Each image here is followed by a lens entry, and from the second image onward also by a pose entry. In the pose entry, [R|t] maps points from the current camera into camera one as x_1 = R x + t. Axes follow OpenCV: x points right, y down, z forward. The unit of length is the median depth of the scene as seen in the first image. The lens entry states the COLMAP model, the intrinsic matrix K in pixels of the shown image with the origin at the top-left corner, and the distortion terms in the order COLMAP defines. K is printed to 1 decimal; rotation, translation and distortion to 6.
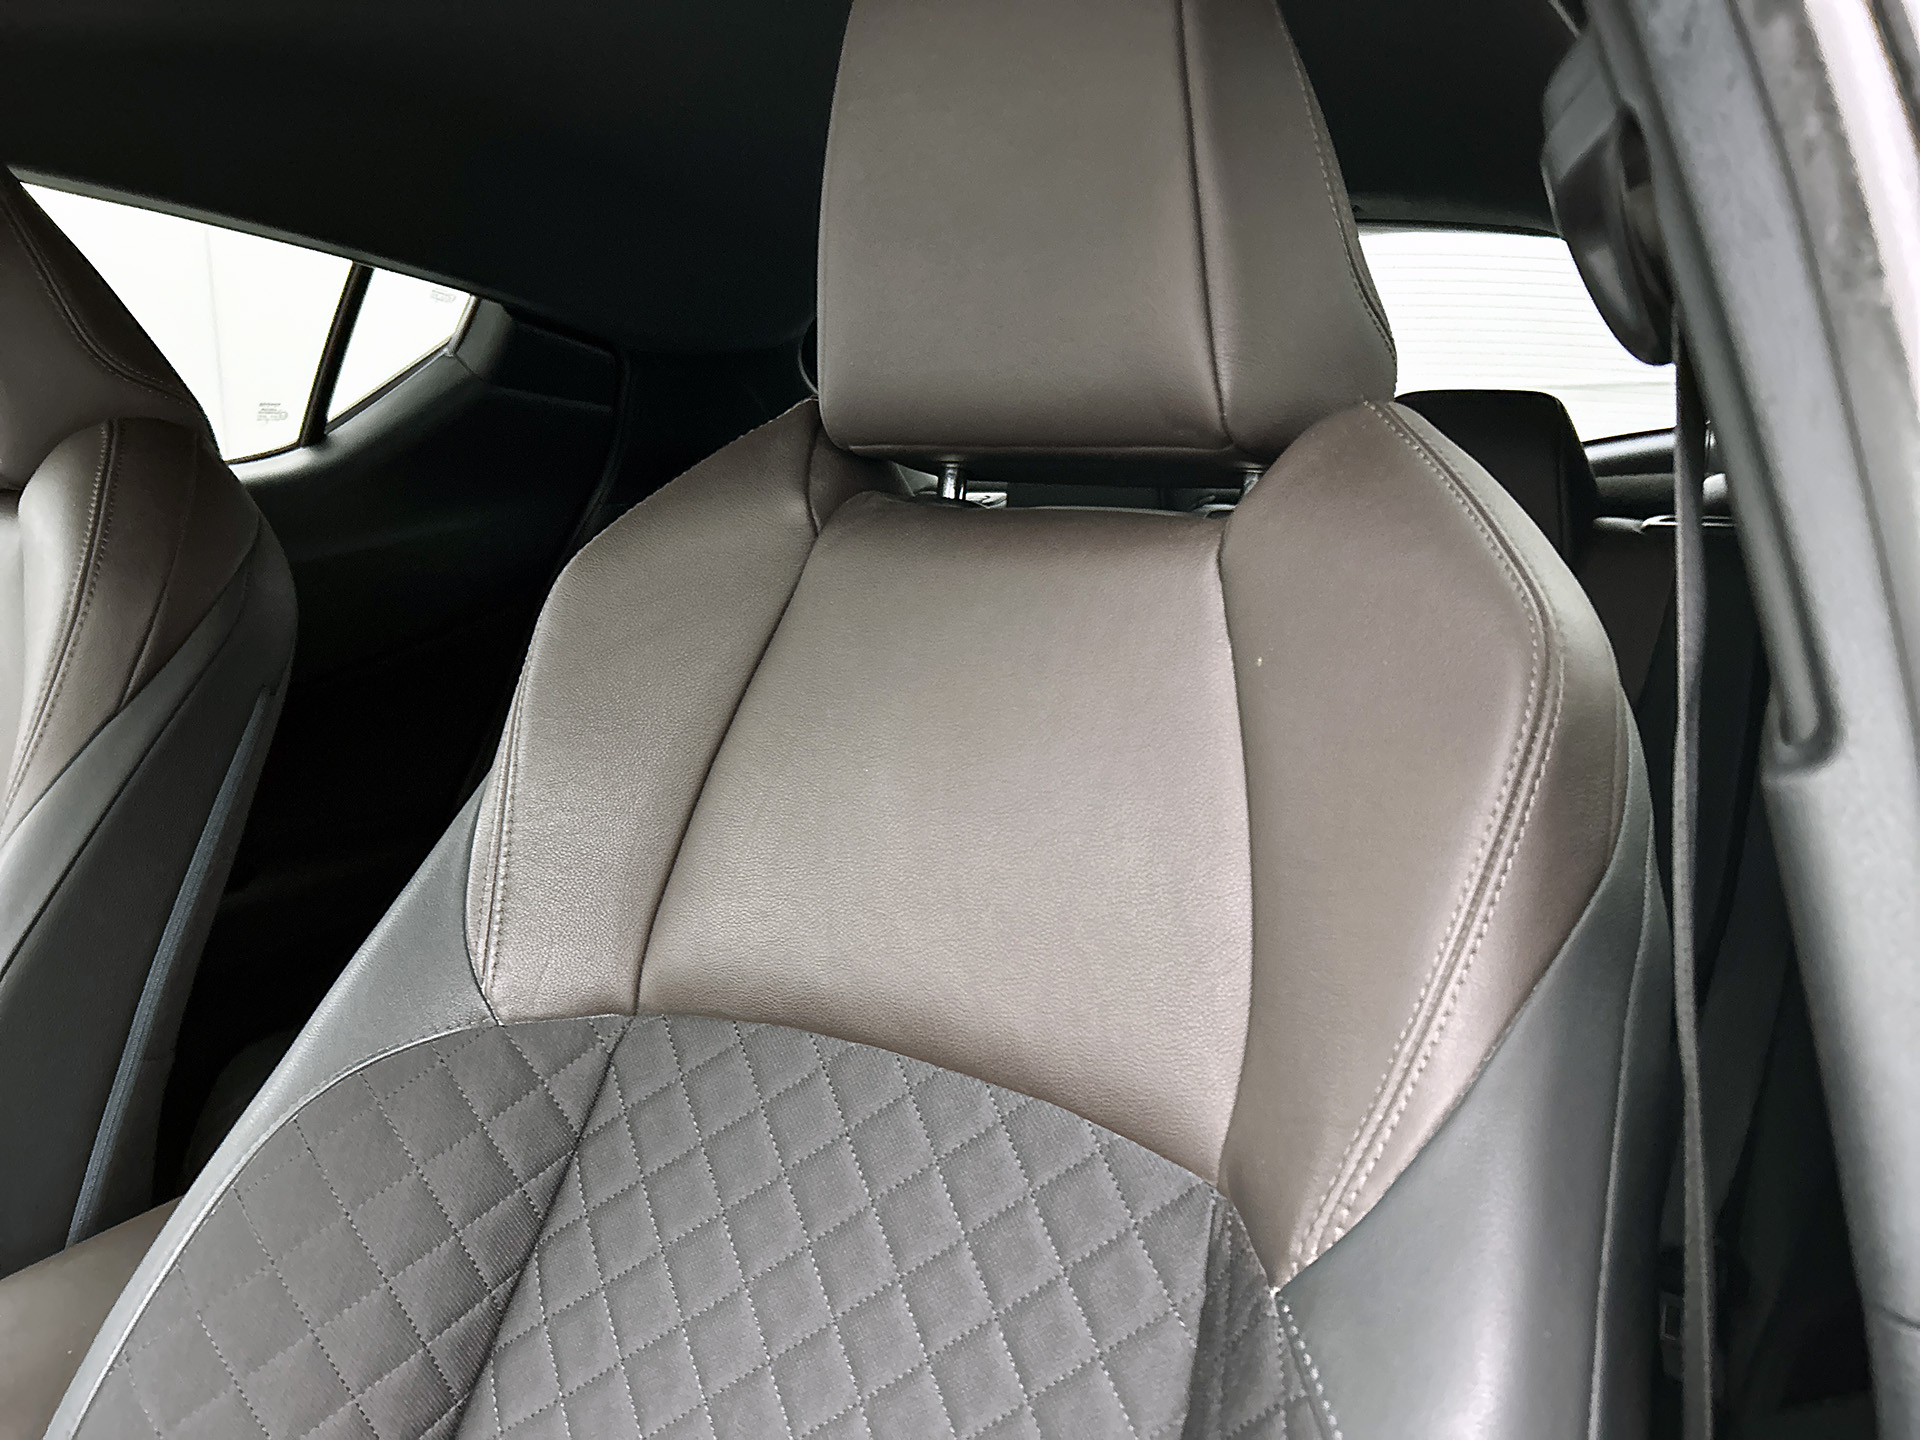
lens RADIAL K [[1443.9, 0, 960.0], [0, 1443.9, 720.0], [0, 0, 1]] dist [0.041139, -0.071304]
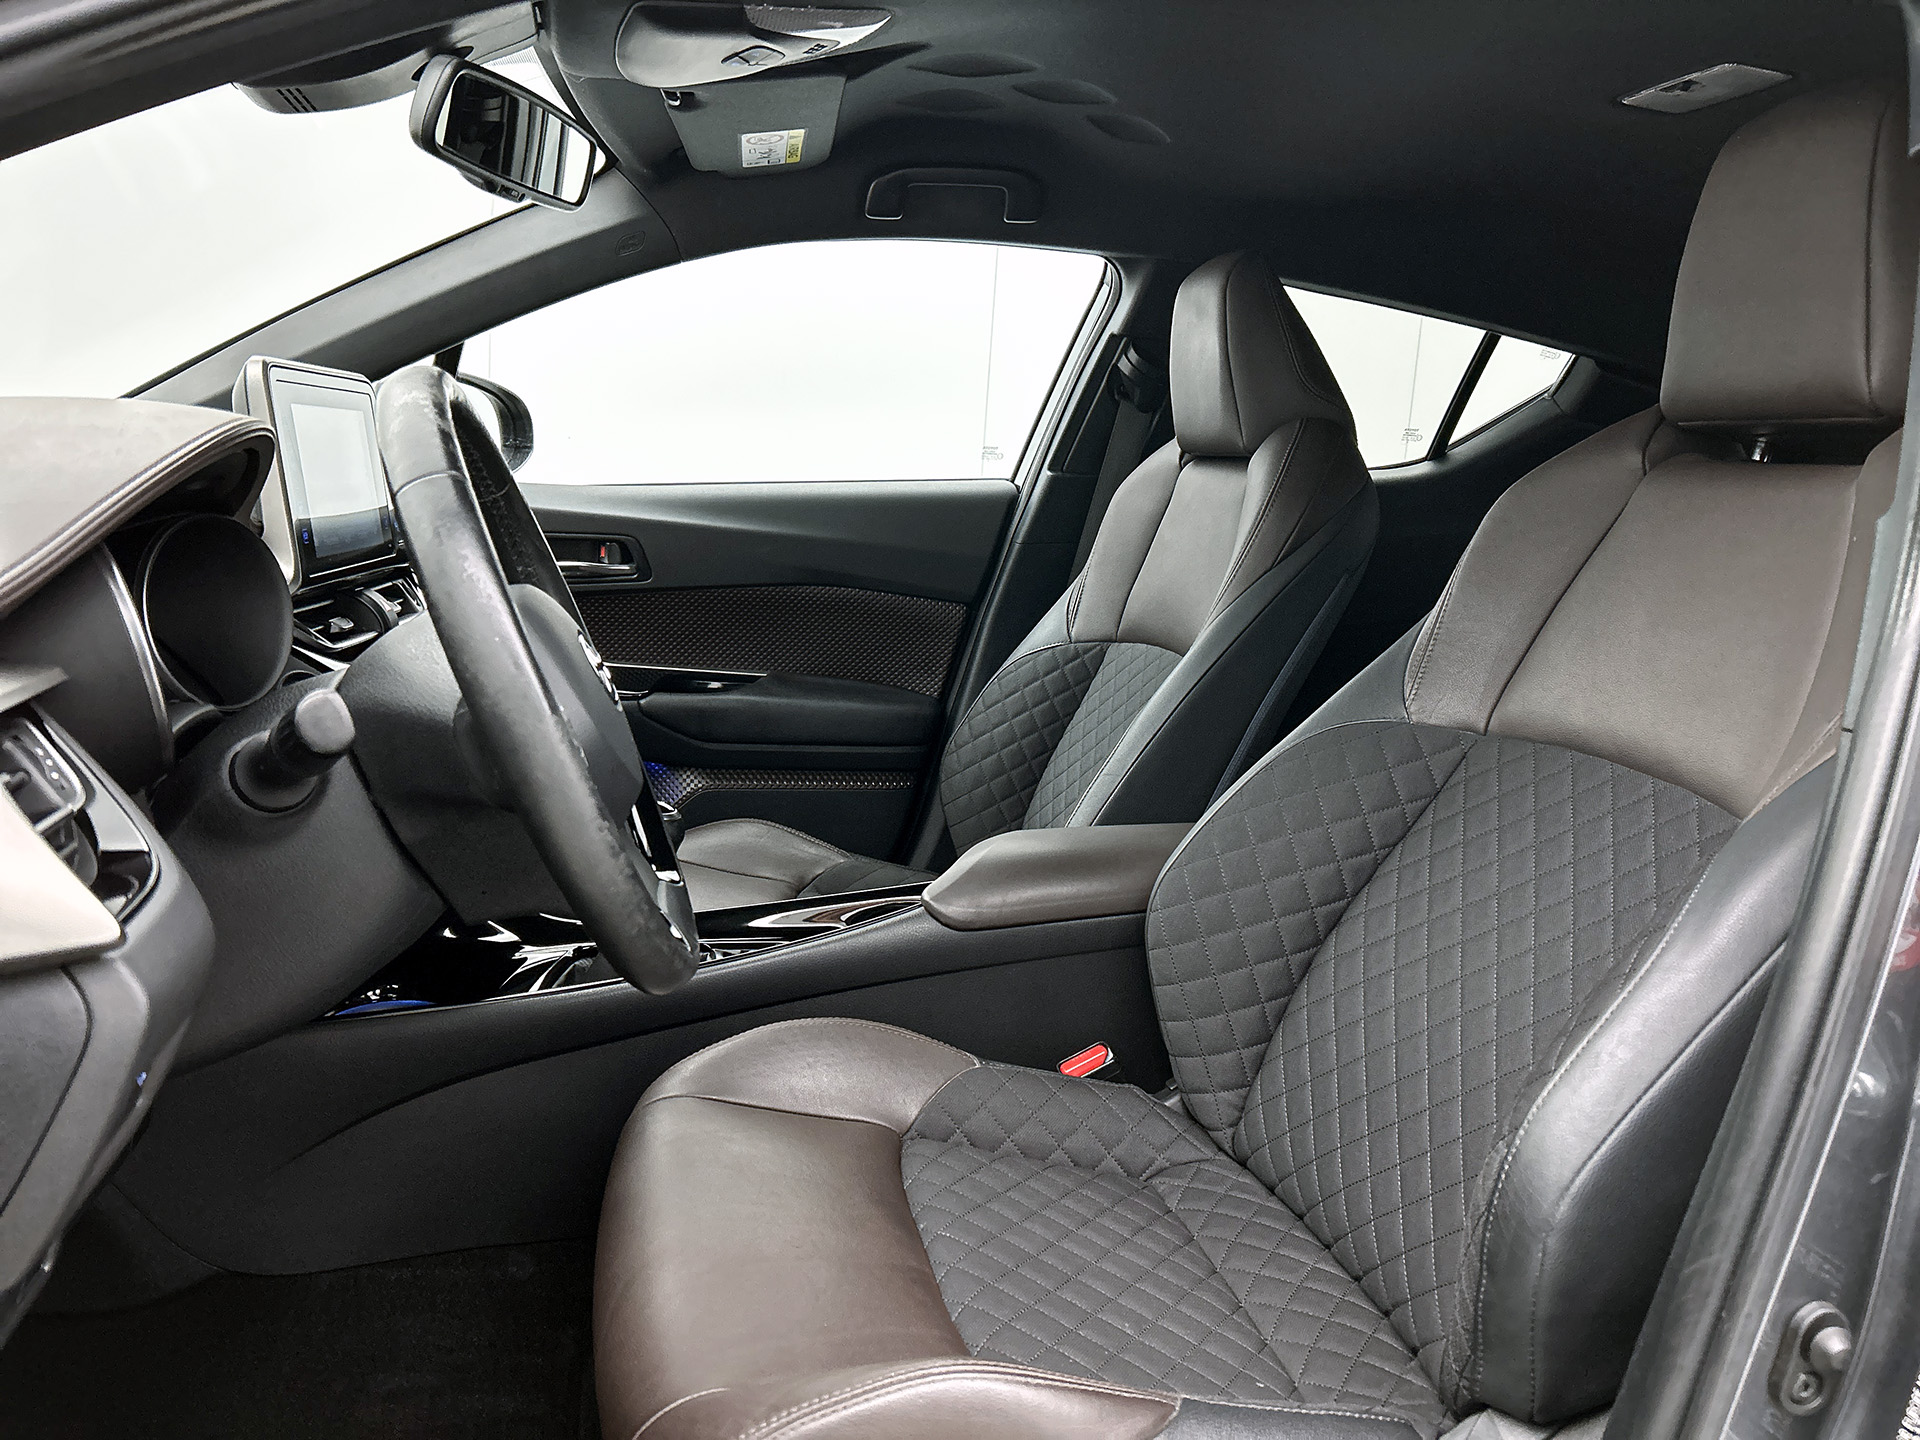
lens RADIAL K [[1443.9, 0, 960.0], [0, 1443.9, 720.0], [0, 0, 1]] dist [0.041139, -0.071304]
pose [[0.713042, 0.152055, -0.684434, 0.502753], [-0.186643, 0.982141, 0.023749, 0.246408], [0.675822, 0.110811, 0.728688, -0.696312]]
